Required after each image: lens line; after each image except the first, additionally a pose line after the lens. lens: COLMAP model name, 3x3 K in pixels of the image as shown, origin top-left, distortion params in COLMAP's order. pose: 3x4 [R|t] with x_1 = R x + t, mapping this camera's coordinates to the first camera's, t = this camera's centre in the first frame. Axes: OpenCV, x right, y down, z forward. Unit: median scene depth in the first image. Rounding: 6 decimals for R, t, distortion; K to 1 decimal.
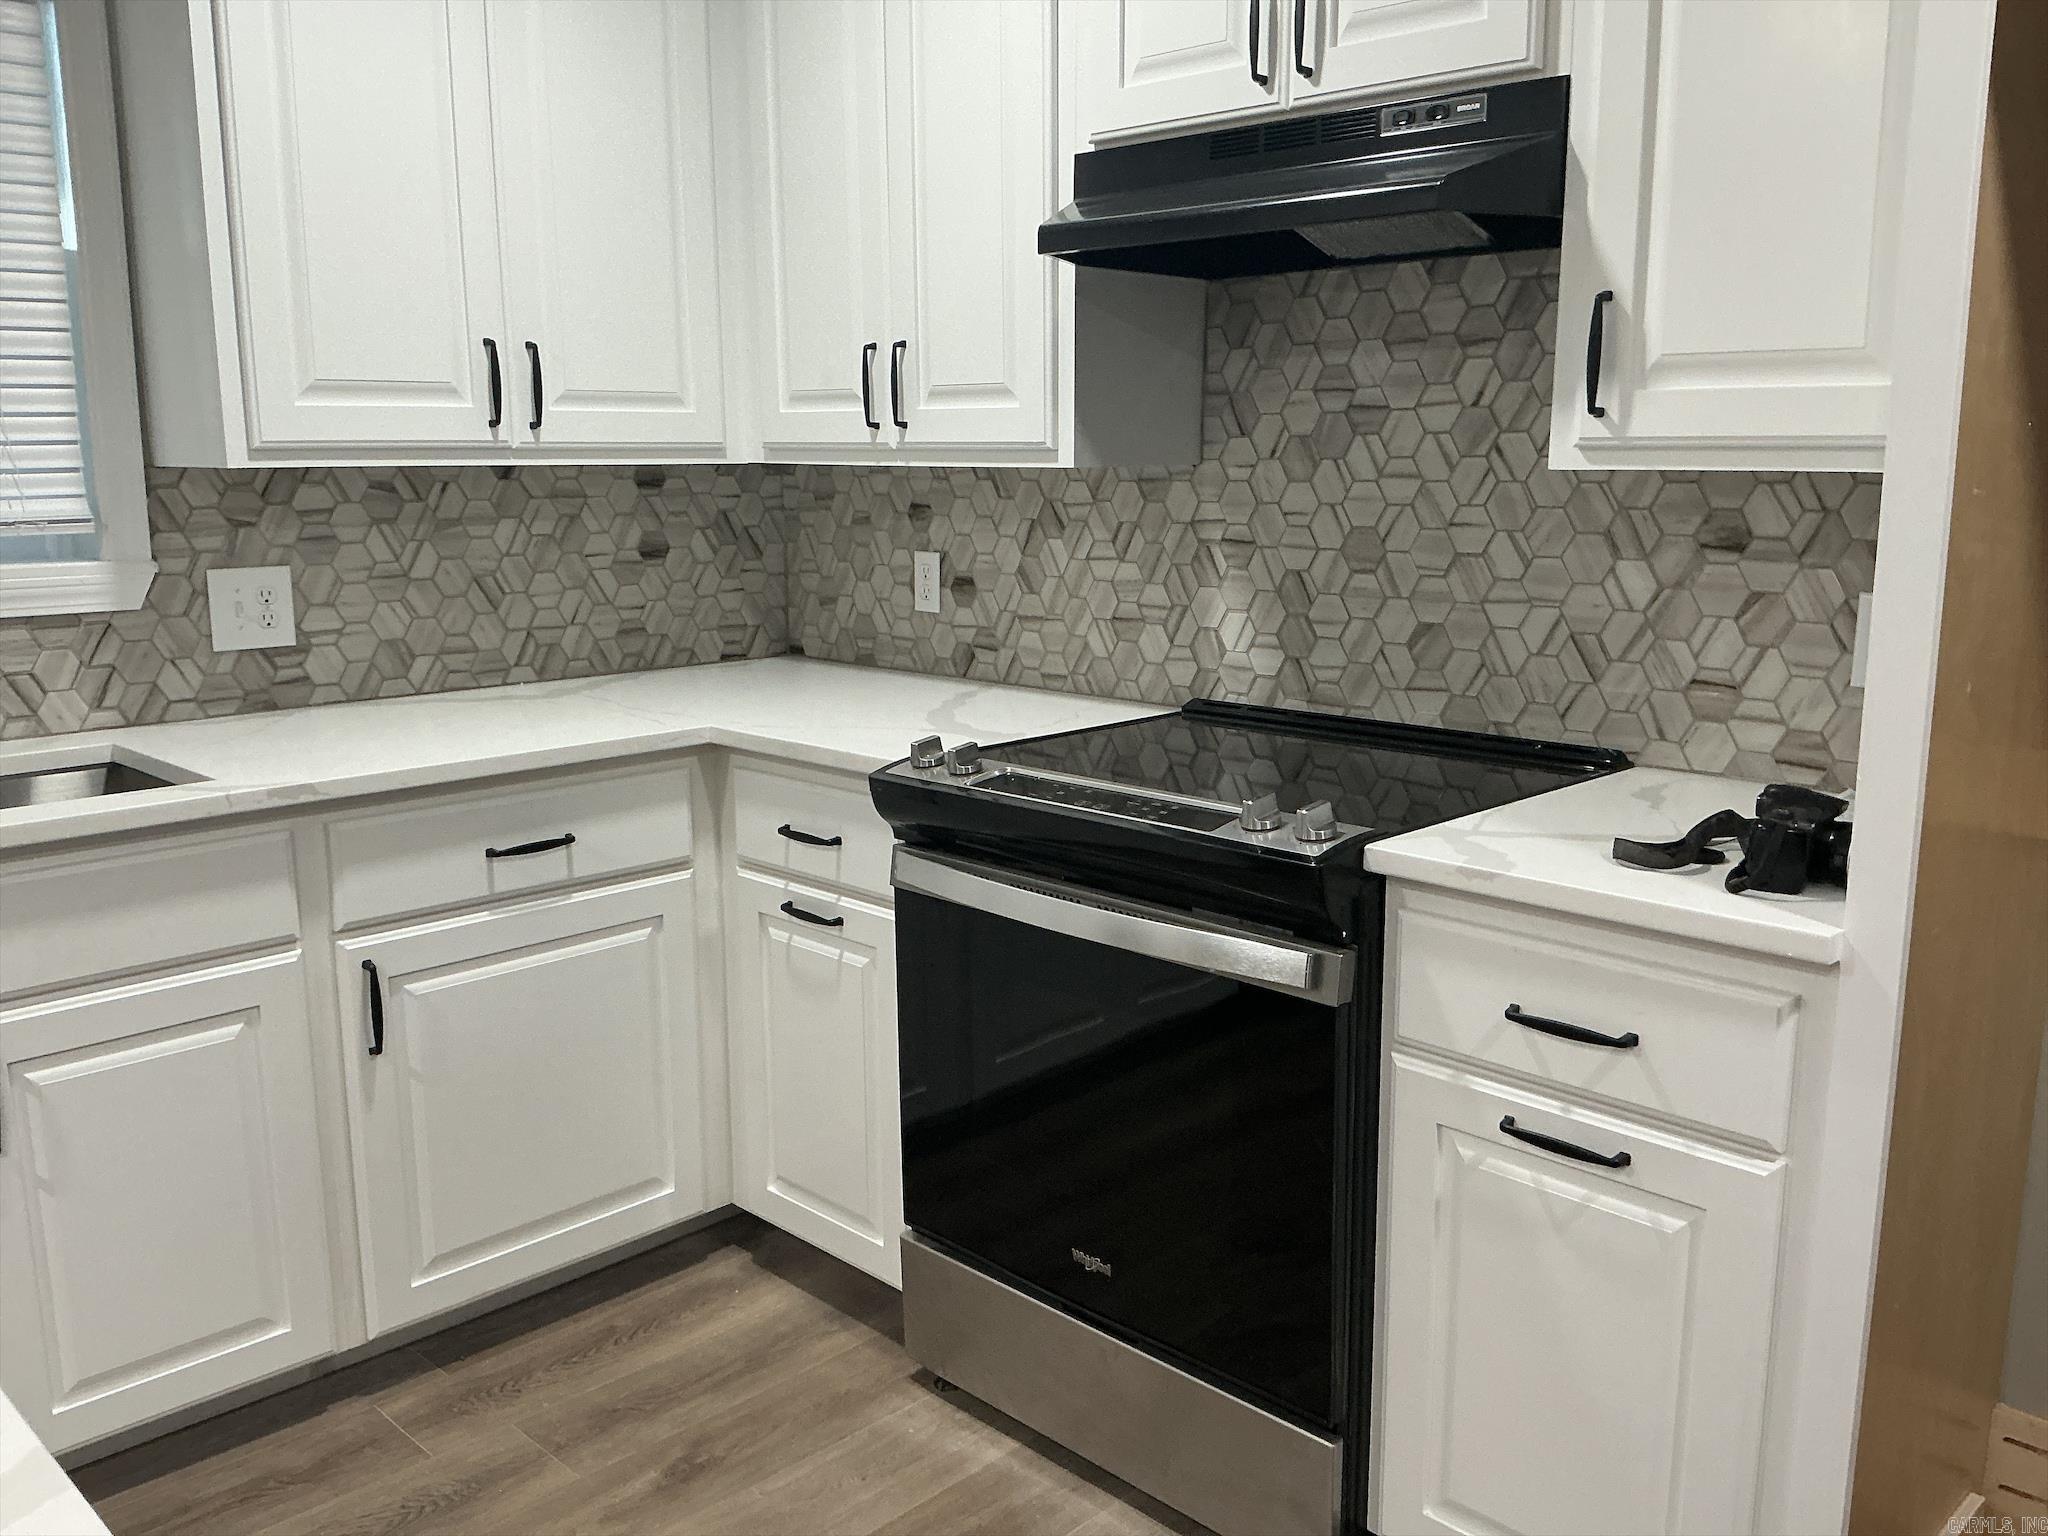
lens RADIAL K [[1698.1, 0, 1017.2], [0, 1698.1, 774.3], [0, 0, 1]] dist [0.127428, -0.260625]
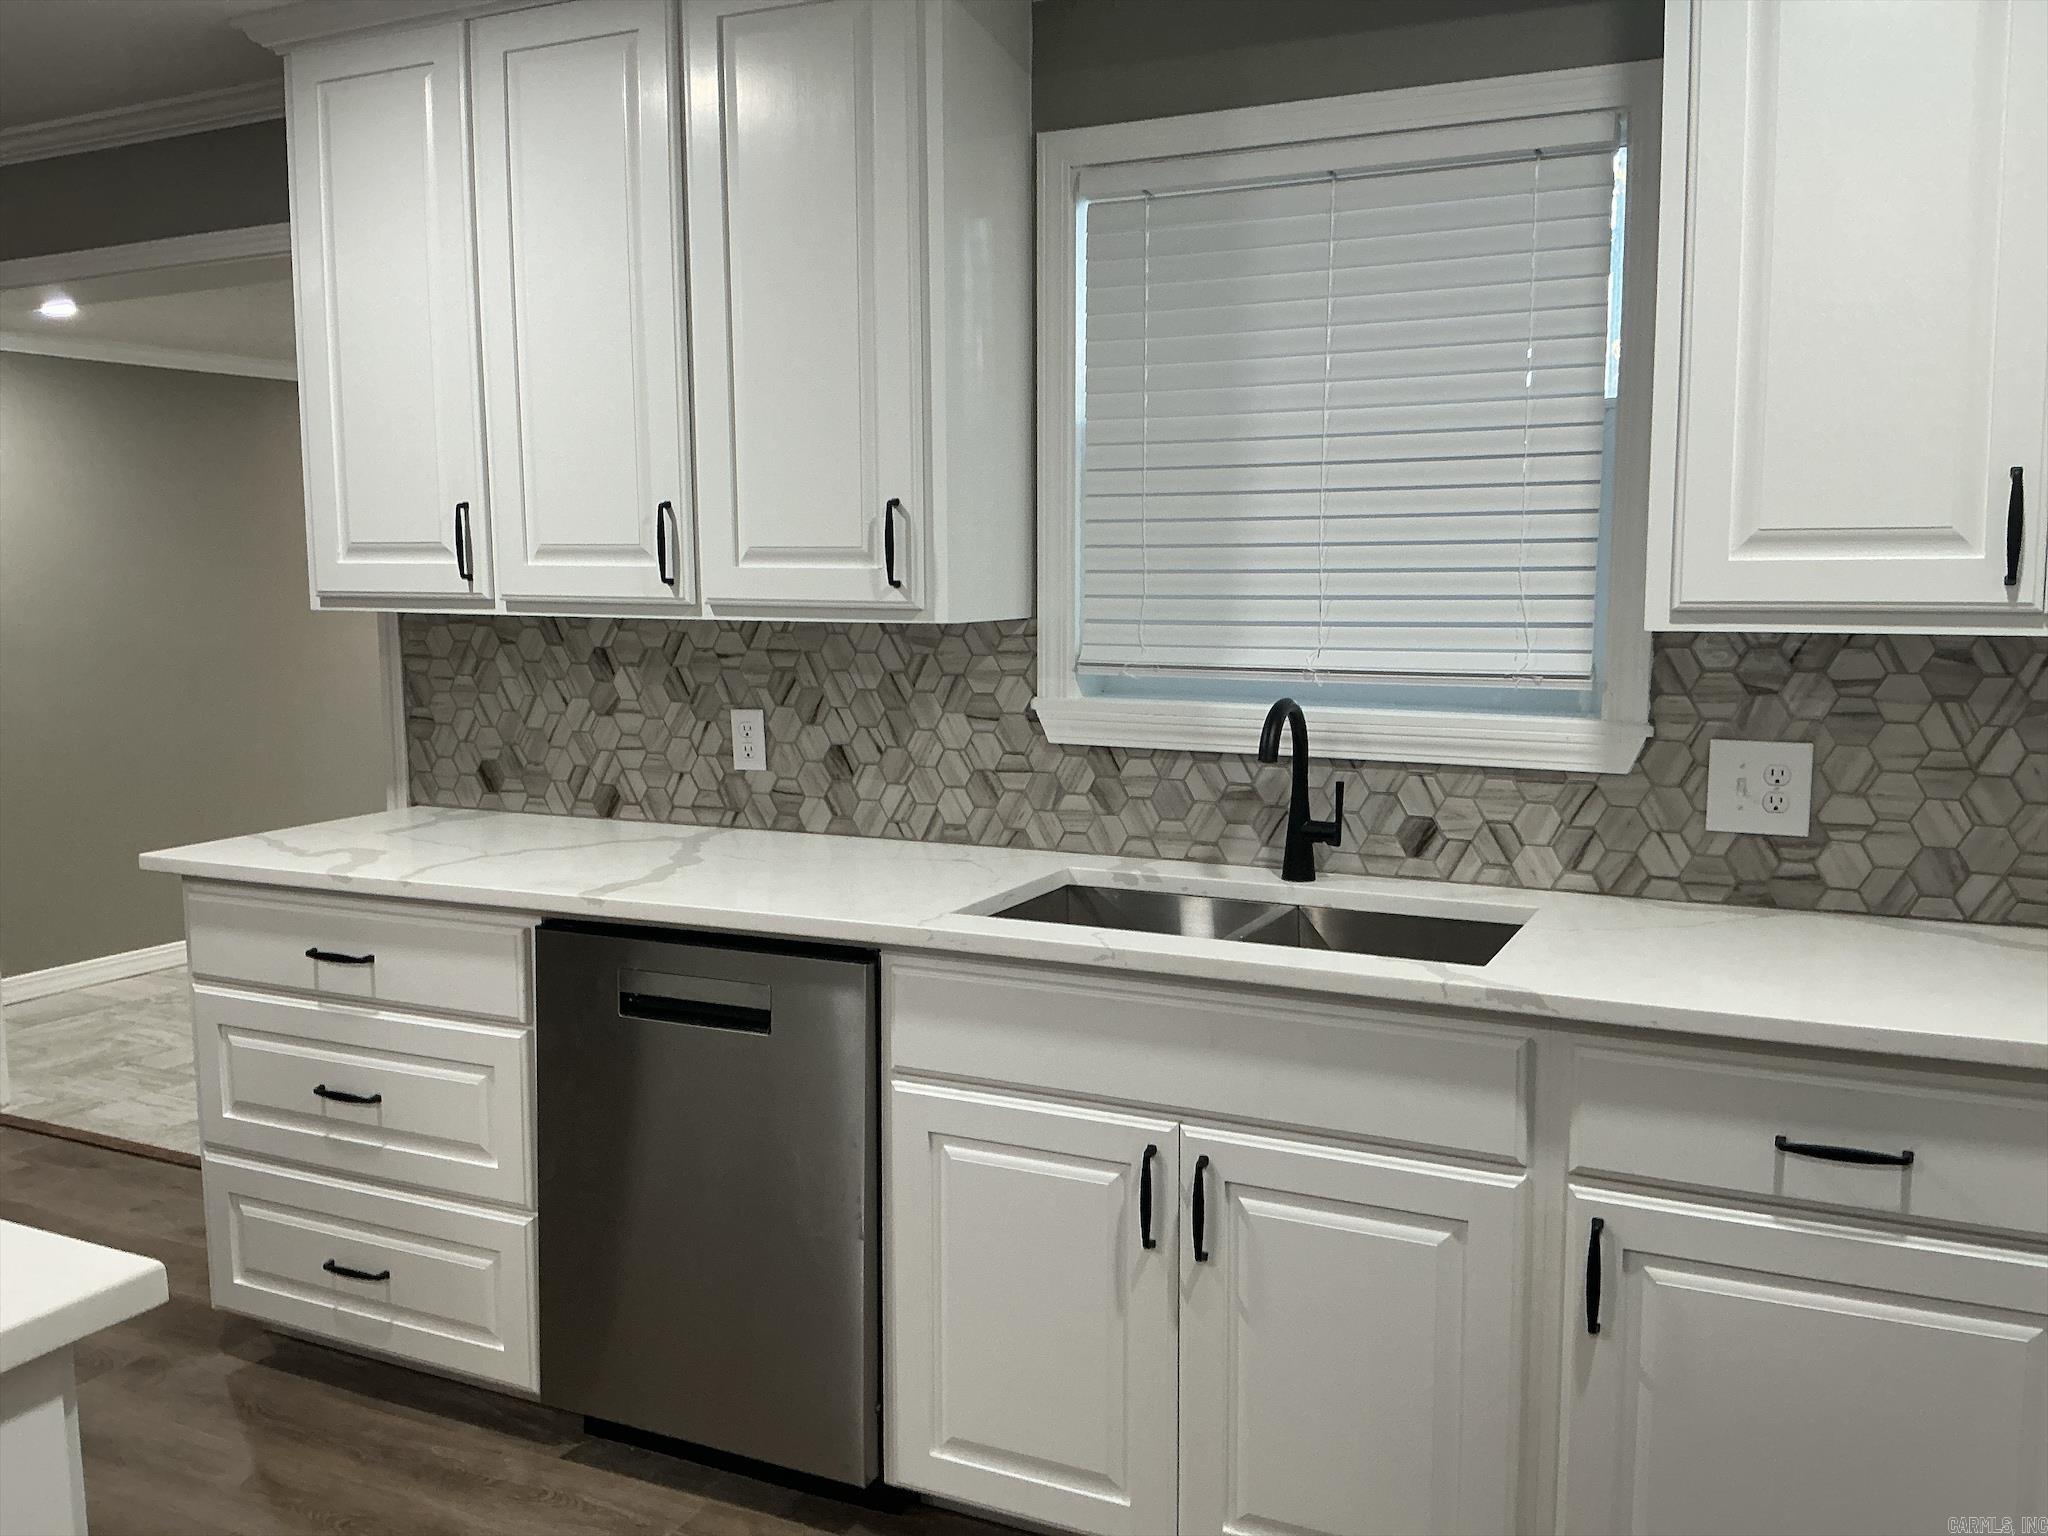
lens RADIAL K [[1698.1, 0, 1030.0], [0, 1698.1, 768.4], [0, 0, 1]] dist [0.127428, -0.260625]
pose [[0.337679, 0.110678, -0.934732, 0.260257], [-0.180924, 0.982177, 0.050936, -0.090264], [0.923709, 0.151916, 0.351685, 0.383589]]
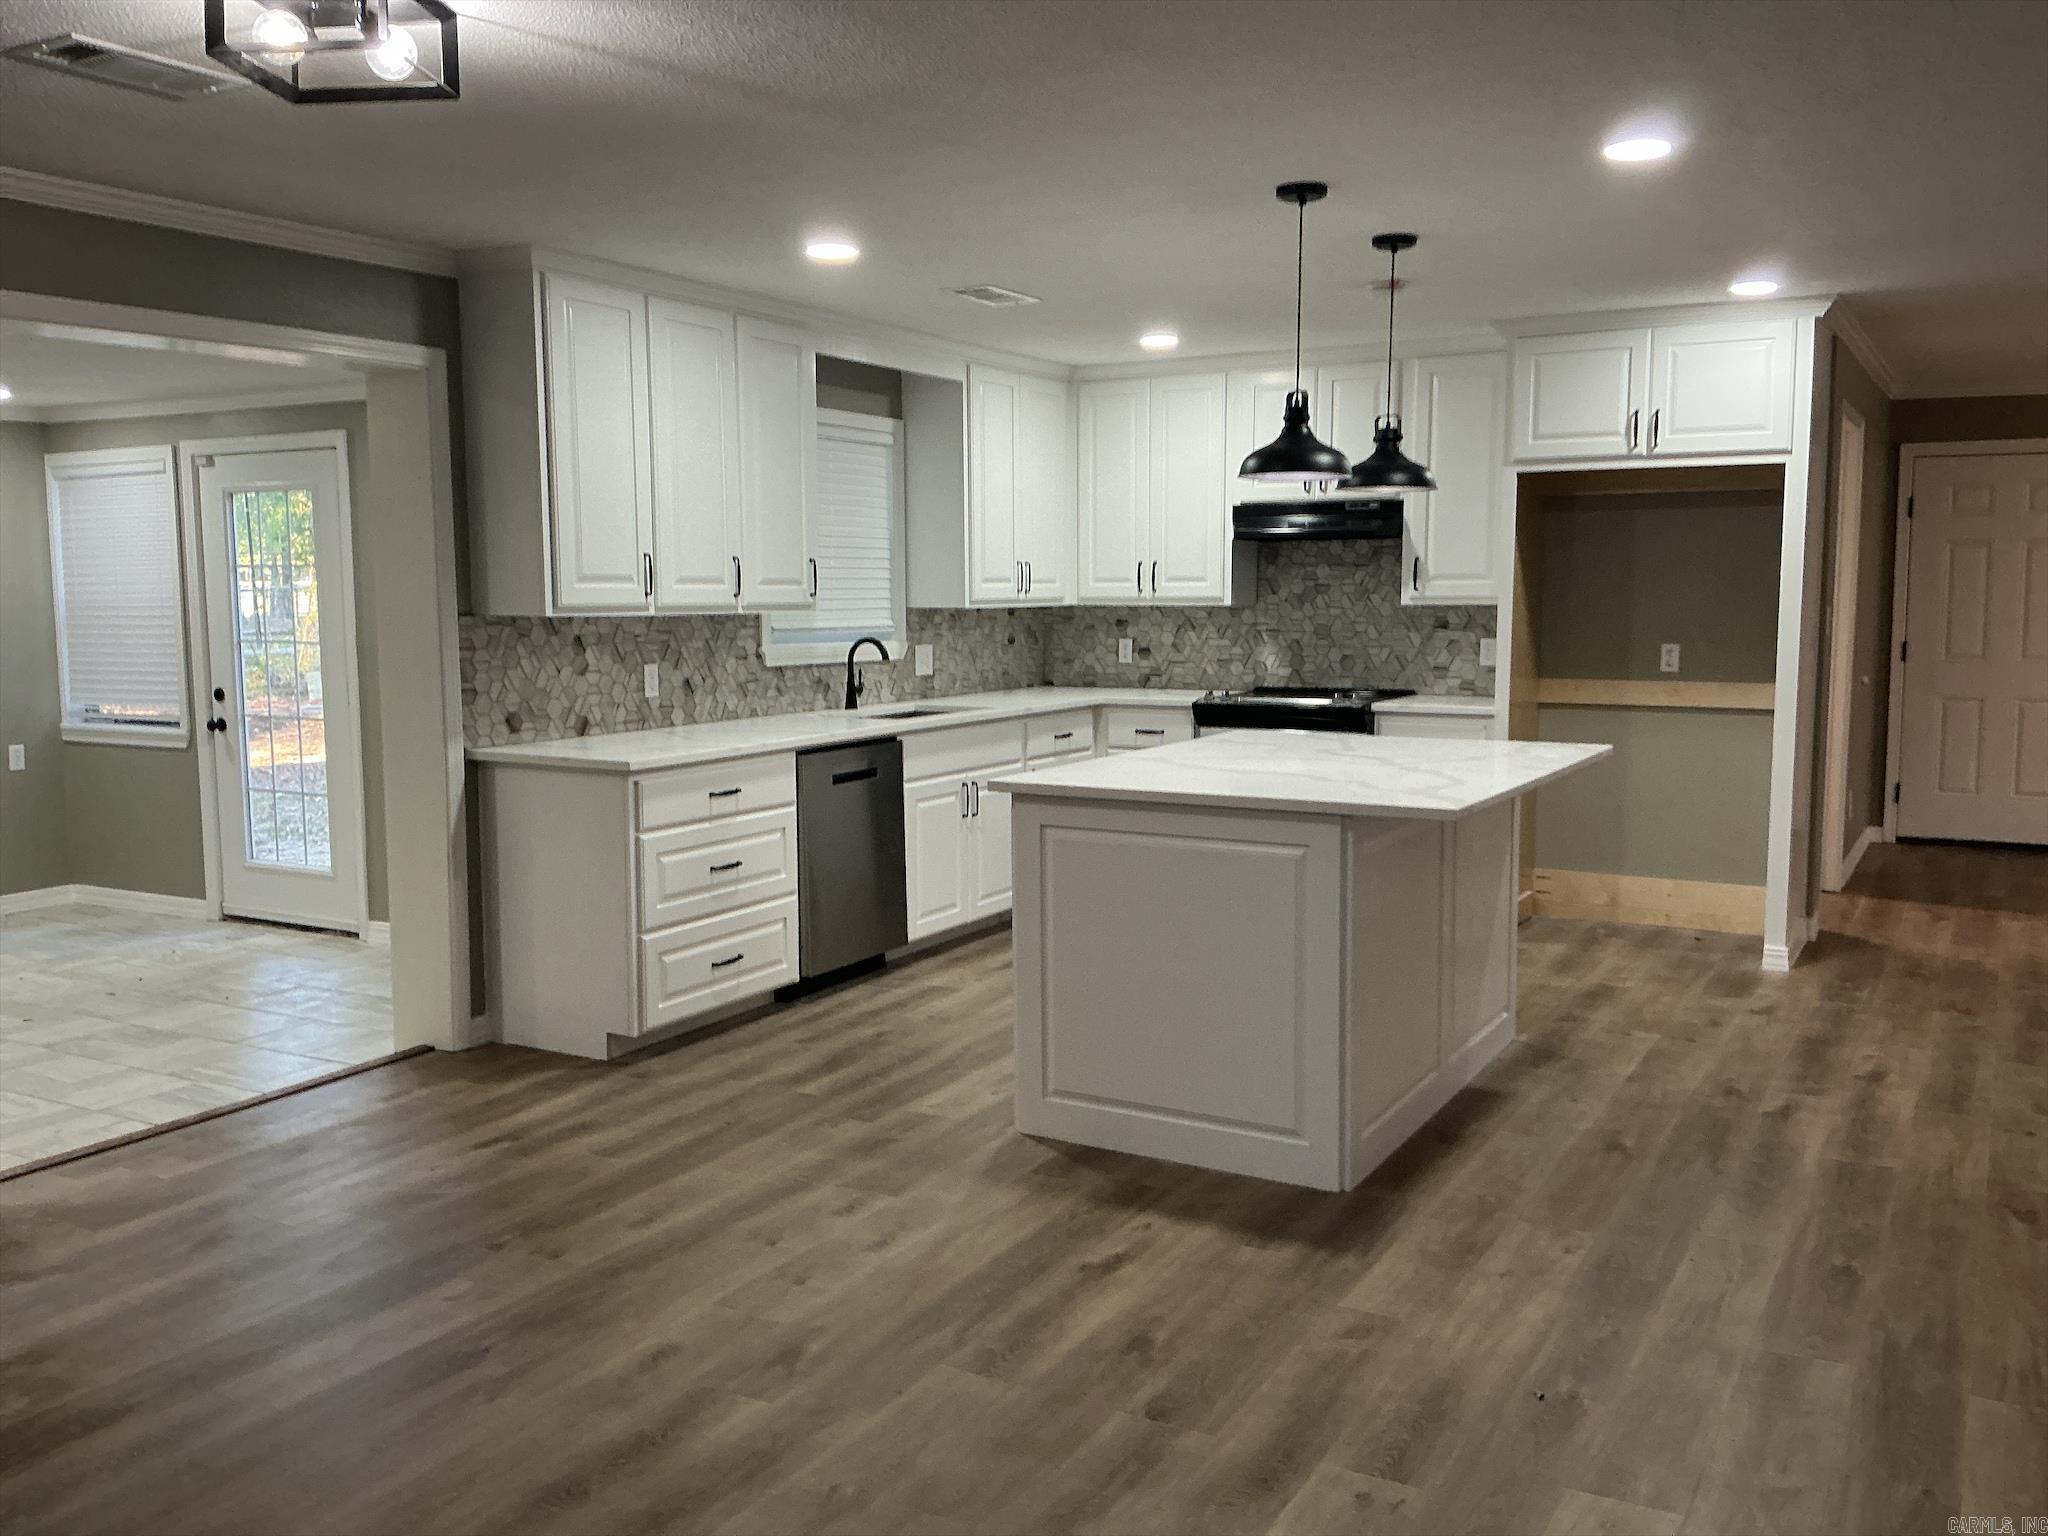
lens RADIAL K [[1698.1, 0, 1022.6], [0, 1698.1, 772.8], [0, 0, 1]] dist [0.127428, -0.260625]
pose [[0.963878, -0.029876, 0.264664, -1.077798], [0.051843, 0.995728, -0.076407, 0.309355], [-0.261250, 0.087368, 0.961309, -1.678429]]
